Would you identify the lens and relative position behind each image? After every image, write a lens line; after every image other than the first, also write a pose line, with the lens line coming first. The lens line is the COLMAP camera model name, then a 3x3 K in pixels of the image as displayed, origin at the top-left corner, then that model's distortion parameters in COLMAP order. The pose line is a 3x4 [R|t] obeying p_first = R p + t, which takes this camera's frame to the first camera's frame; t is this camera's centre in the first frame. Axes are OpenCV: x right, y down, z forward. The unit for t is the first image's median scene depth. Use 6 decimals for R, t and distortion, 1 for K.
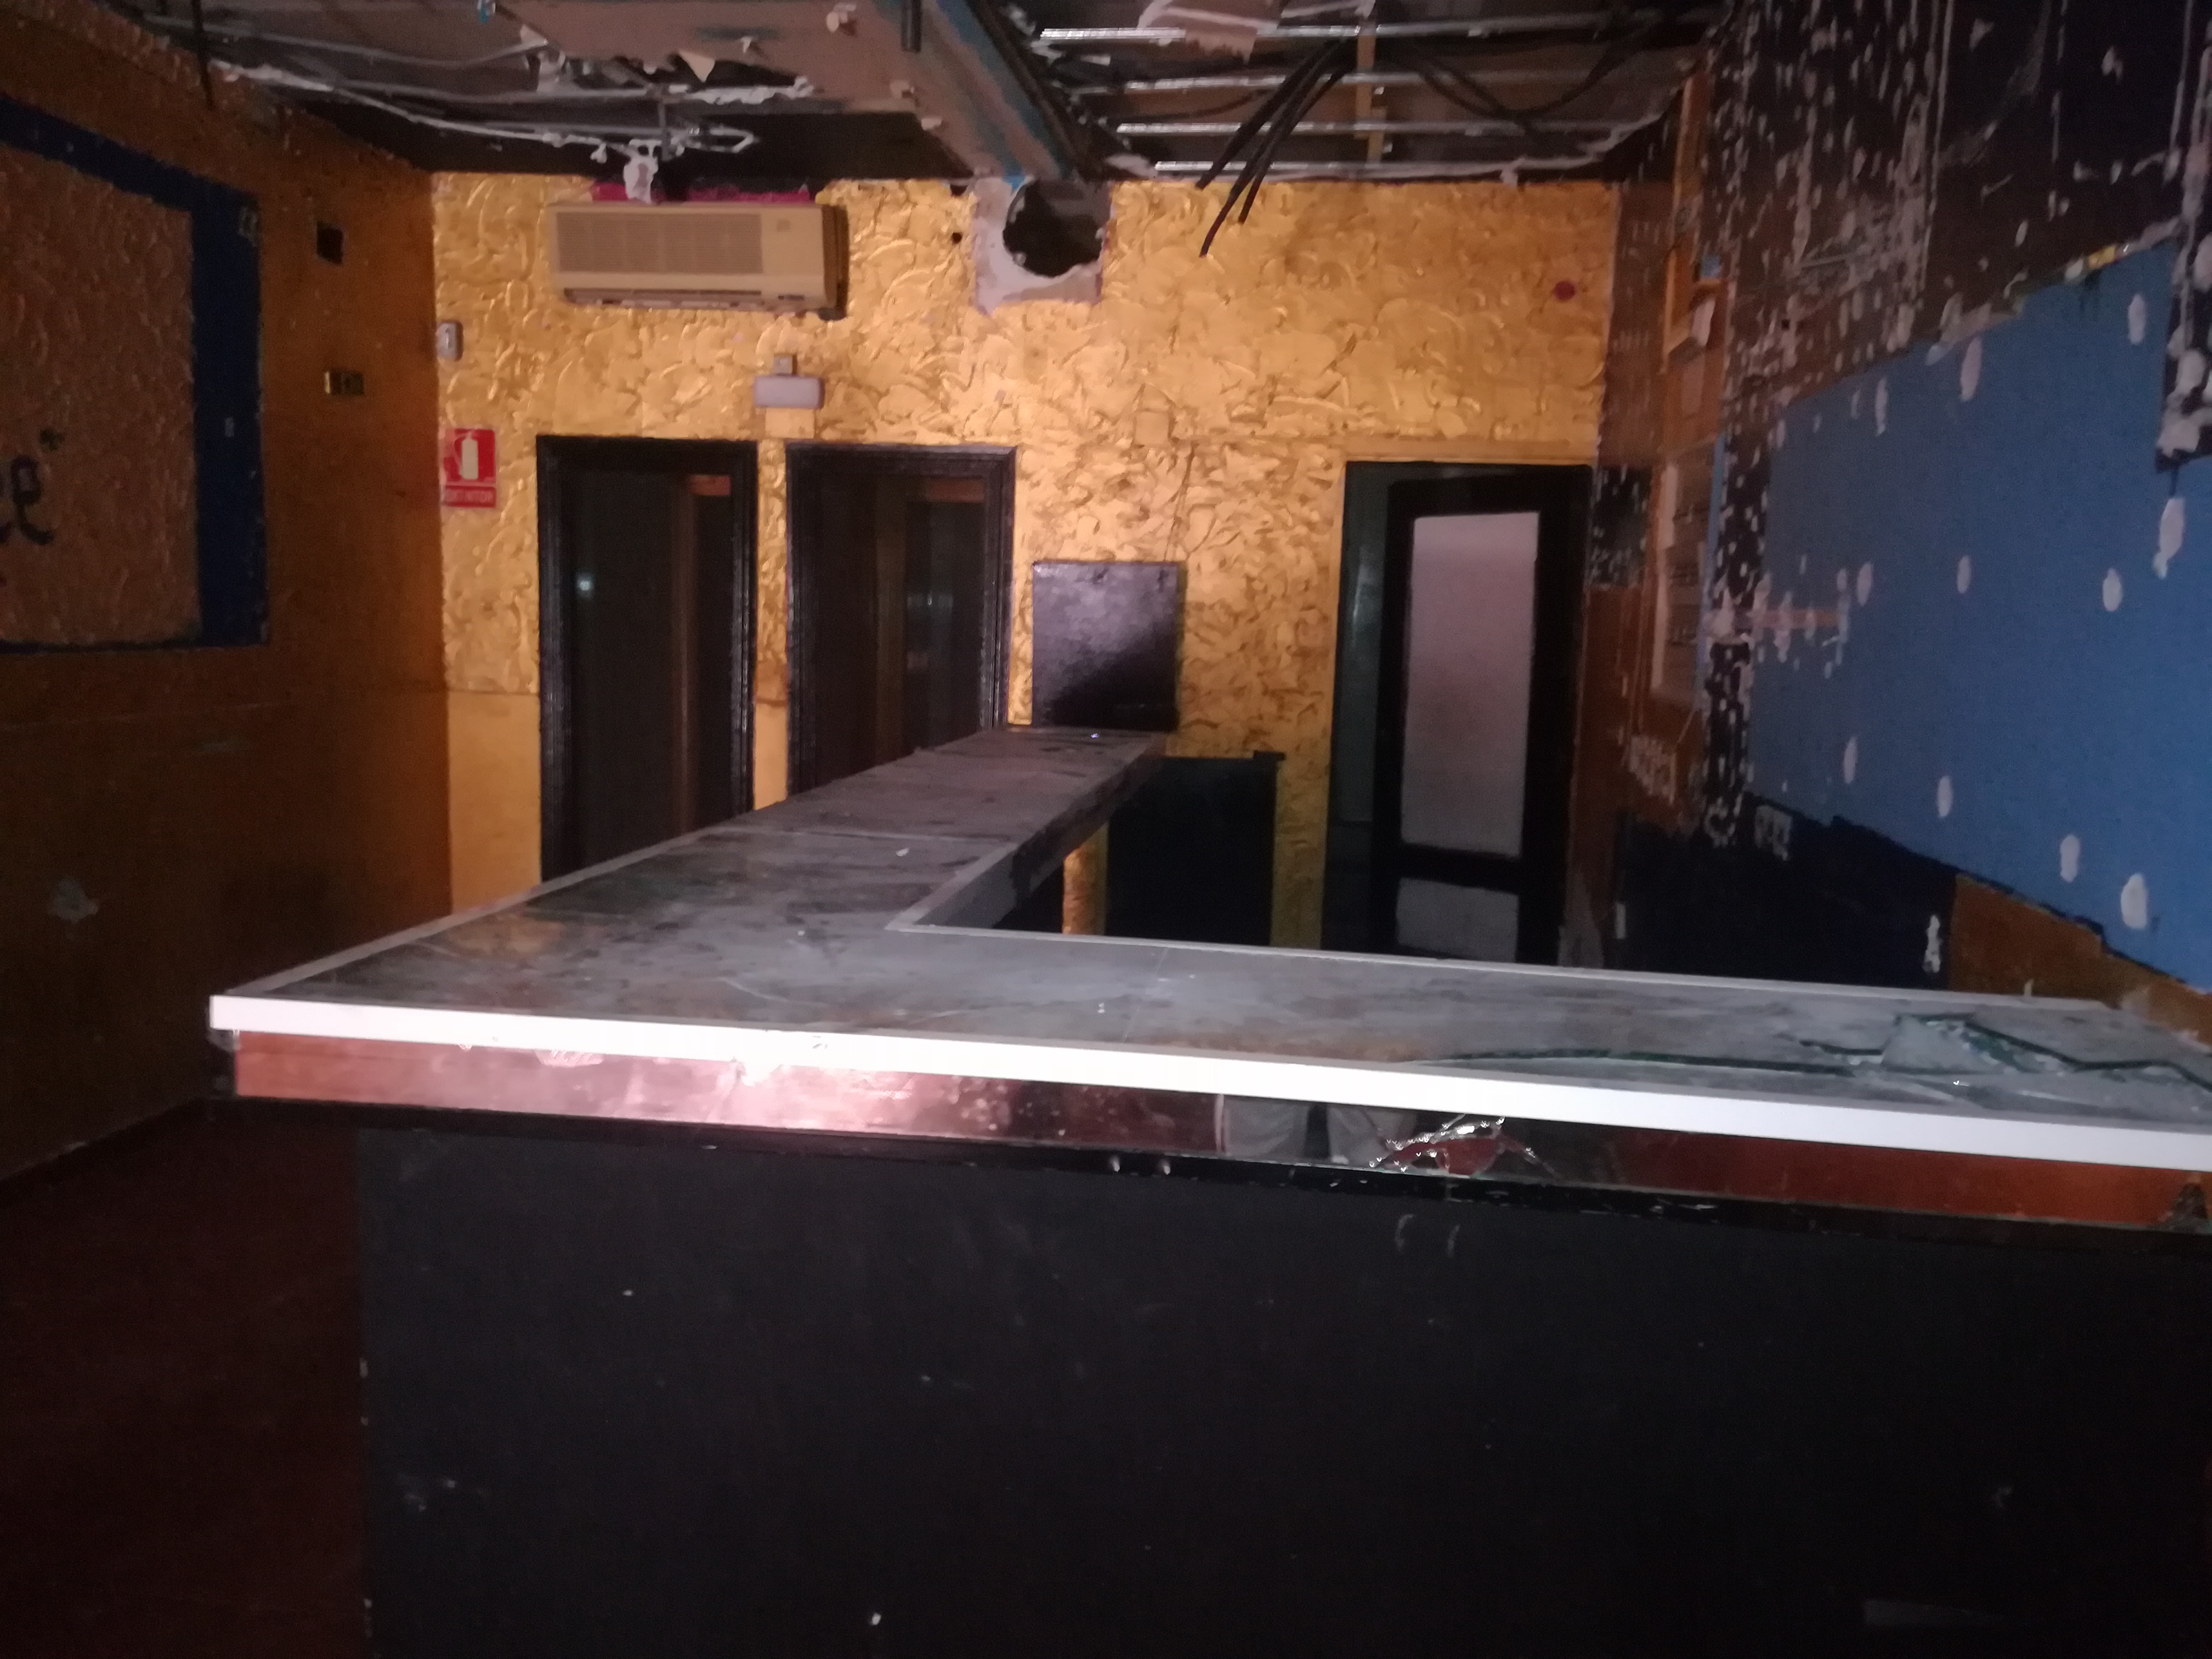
lens RADIAL K [[1769.7, 0, 1113.4], [0, 1769.7, 830.0], [0, 0, 1]] dist [0.048726, -0.008101]
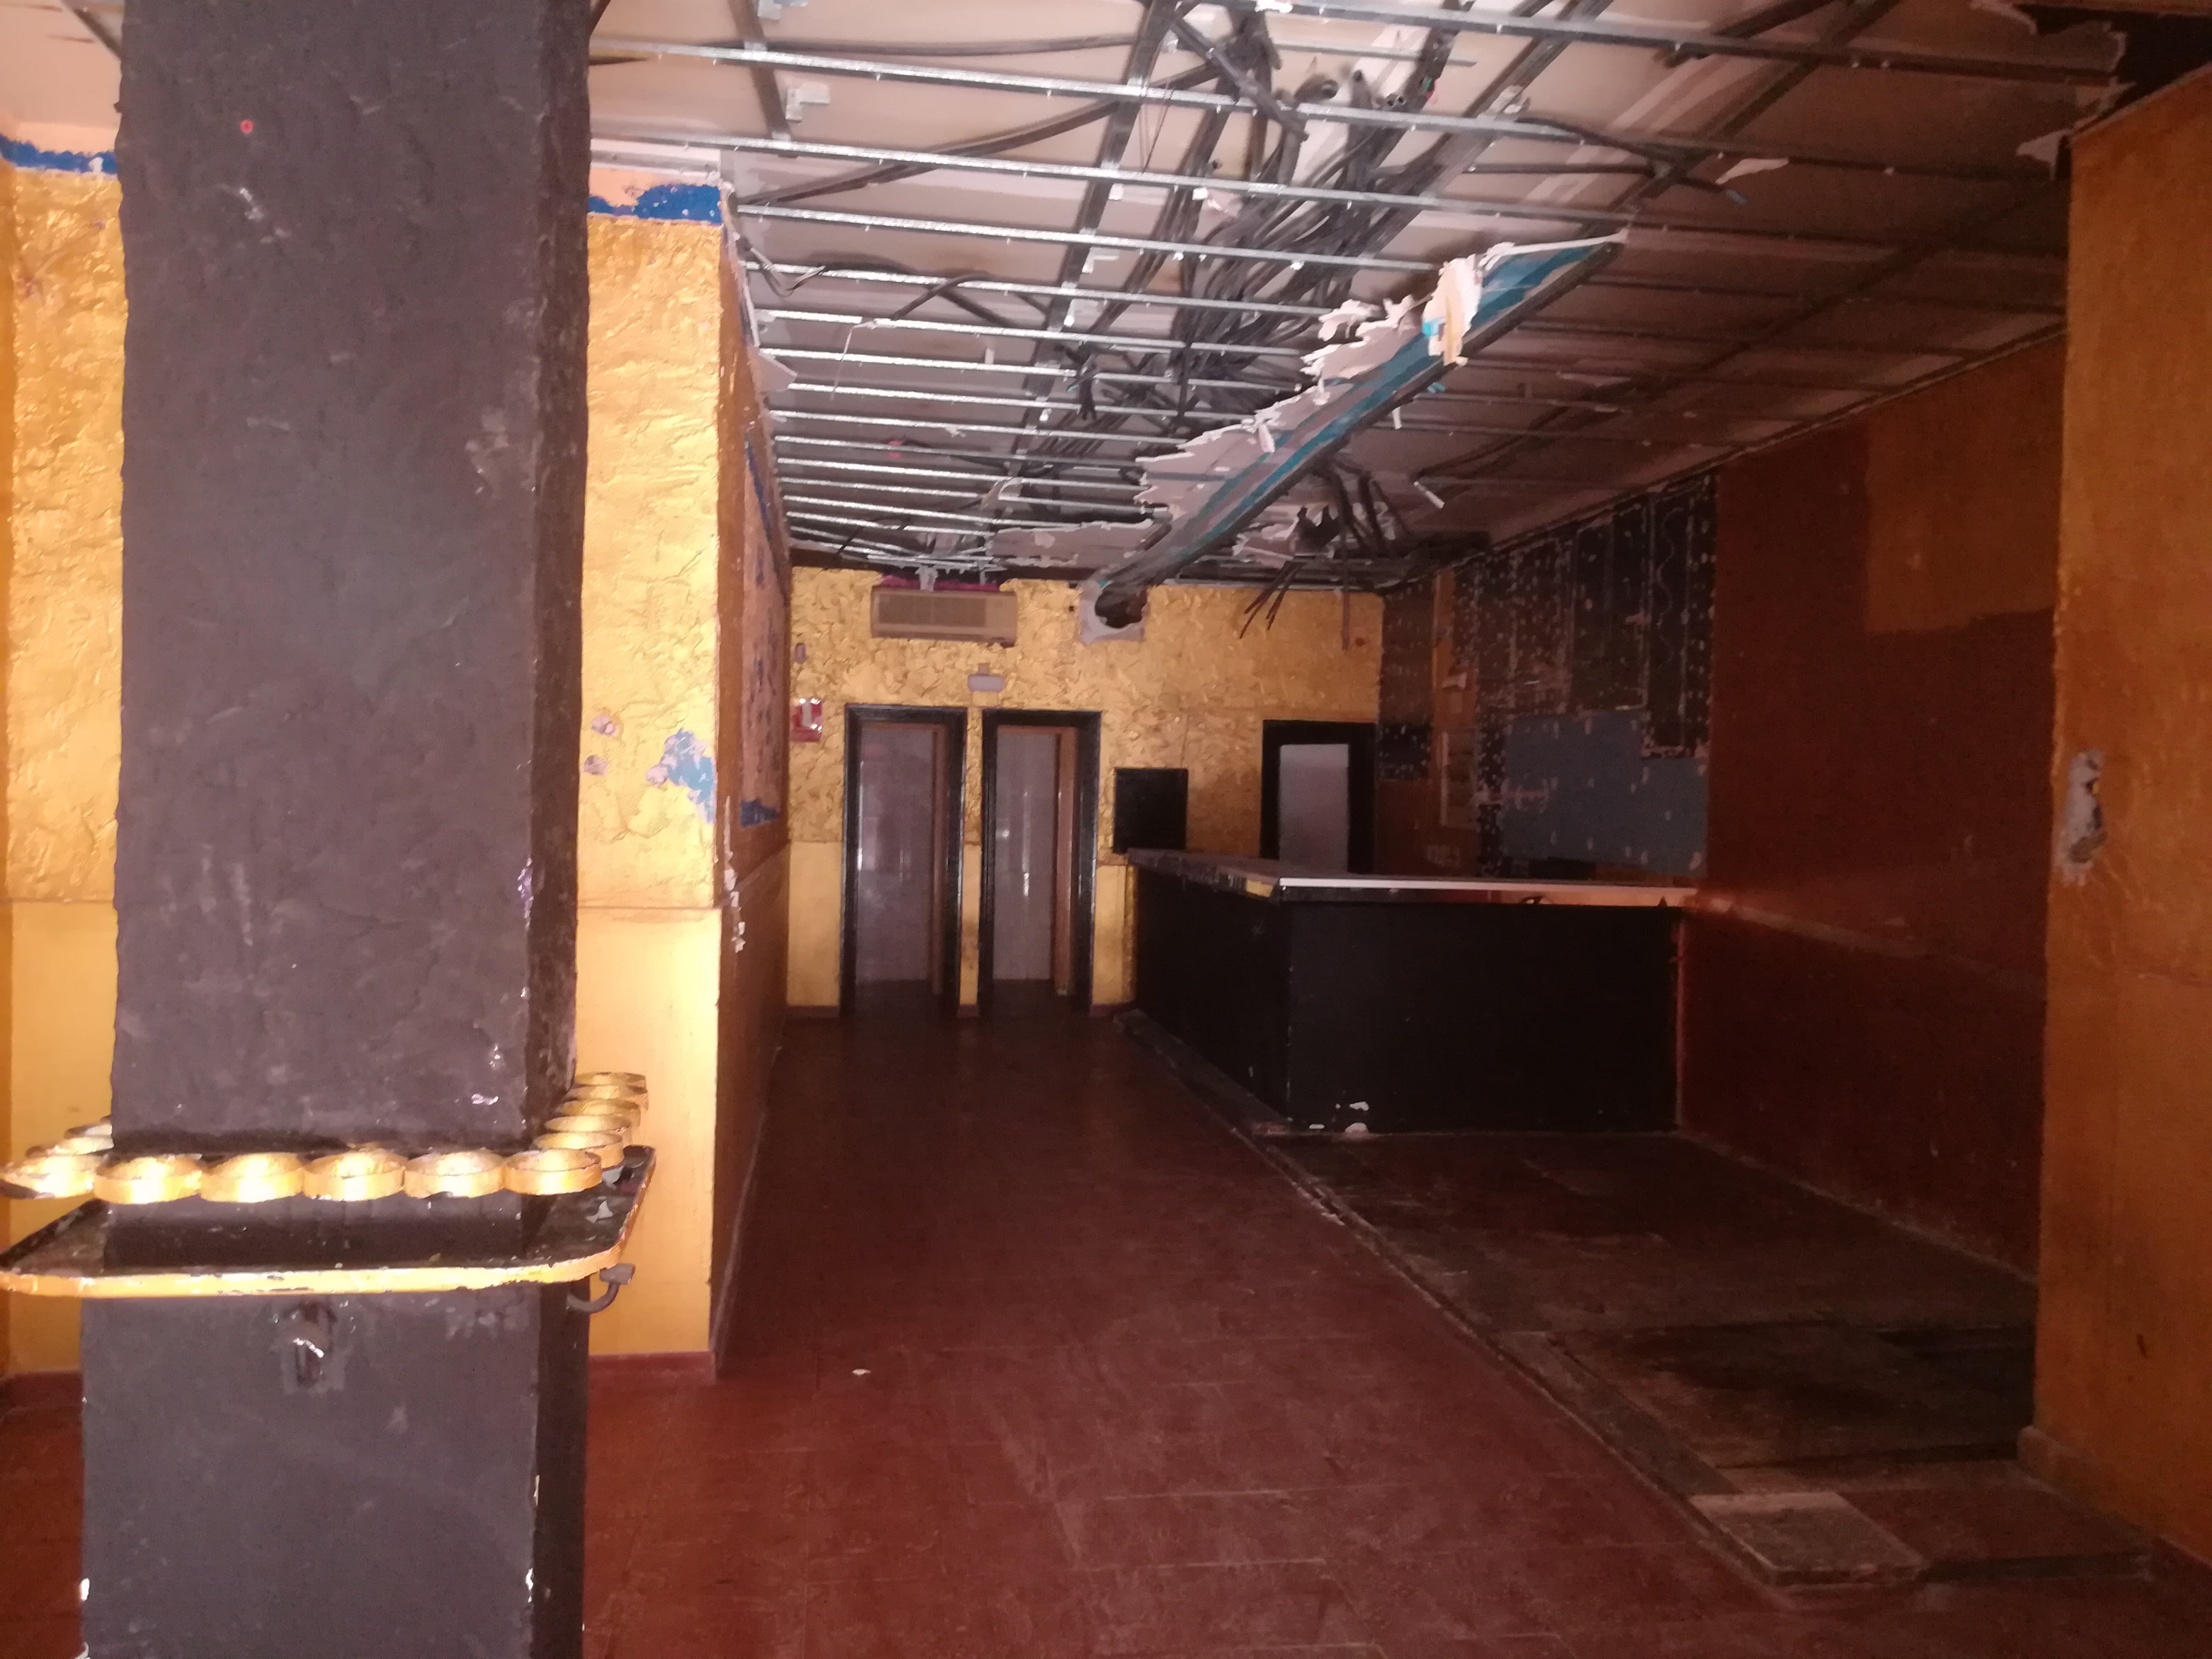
lens RADIAL K [[1769.7, 0, 1104.4], [0, 1769.7, 829.3], [0, 0, 1]] dist [0.048726, -0.008101]
pose [[0.963803, -0.014654, 0.266211, -0.591542], [0.041275, 0.994651, -0.094682, 0.103991], [-0.263400, 0.102243, 0.959253, -0.899563]]
